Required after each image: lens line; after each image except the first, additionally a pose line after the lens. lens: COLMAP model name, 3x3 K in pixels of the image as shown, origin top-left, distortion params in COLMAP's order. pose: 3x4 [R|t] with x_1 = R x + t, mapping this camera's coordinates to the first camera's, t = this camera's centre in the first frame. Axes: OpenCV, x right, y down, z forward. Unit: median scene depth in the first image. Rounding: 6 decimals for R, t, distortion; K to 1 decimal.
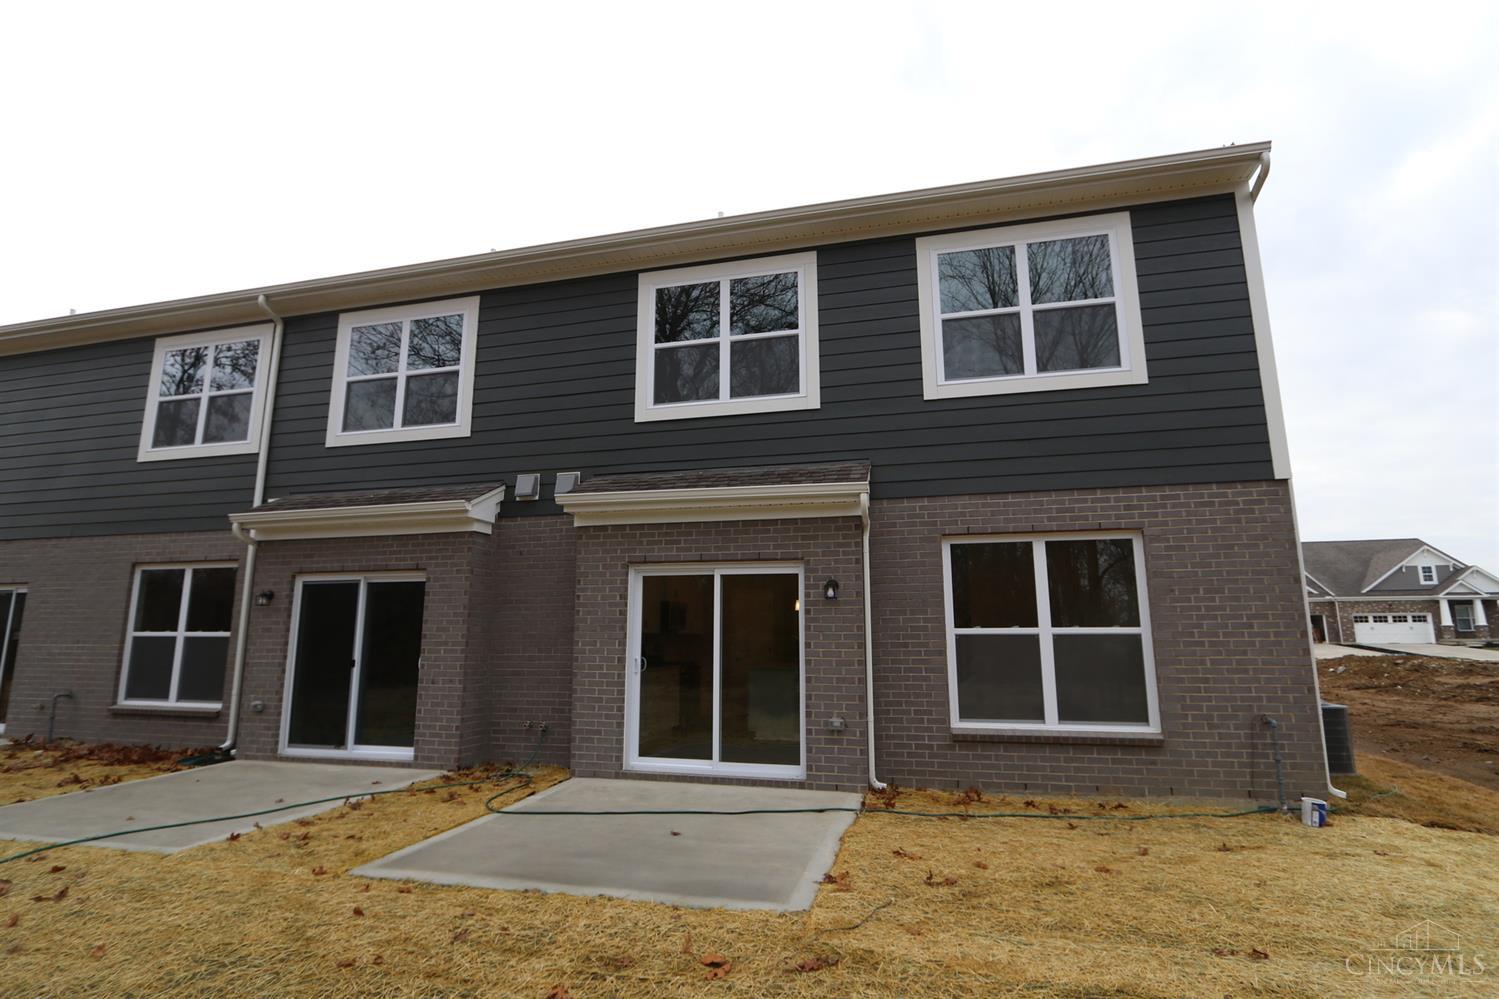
lens RADIAL K [[748.1, 0, 749.3], [0, 748.1, 504.6], [0, 0, 1]] dist [-0.012190, -0.000515]
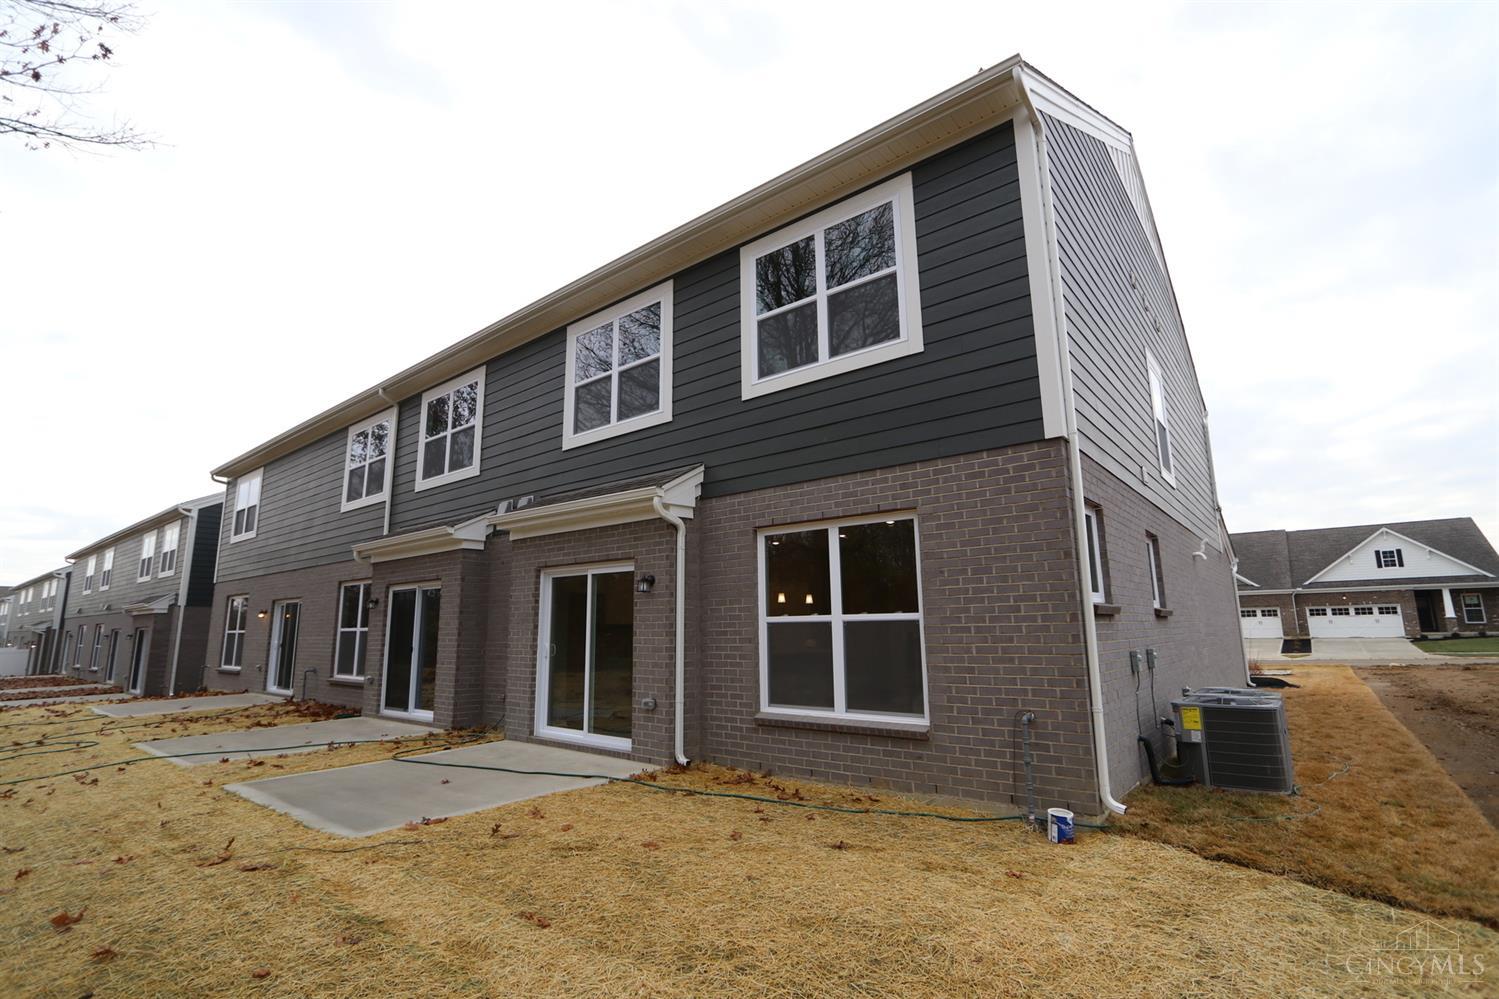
lens RADIAL K [[704.7, 0, 745.8], [0, 704.7, 499.6], [0, 0, 1]] dist [-0.010177, 0.000442]
pose [[0.903366, -0.087571, -0.419836, 0.684461], [0.086886, 0.996001, -0.020797, 0.021259], [0.419978, -0.017690, 0.907362, 0.100743]]
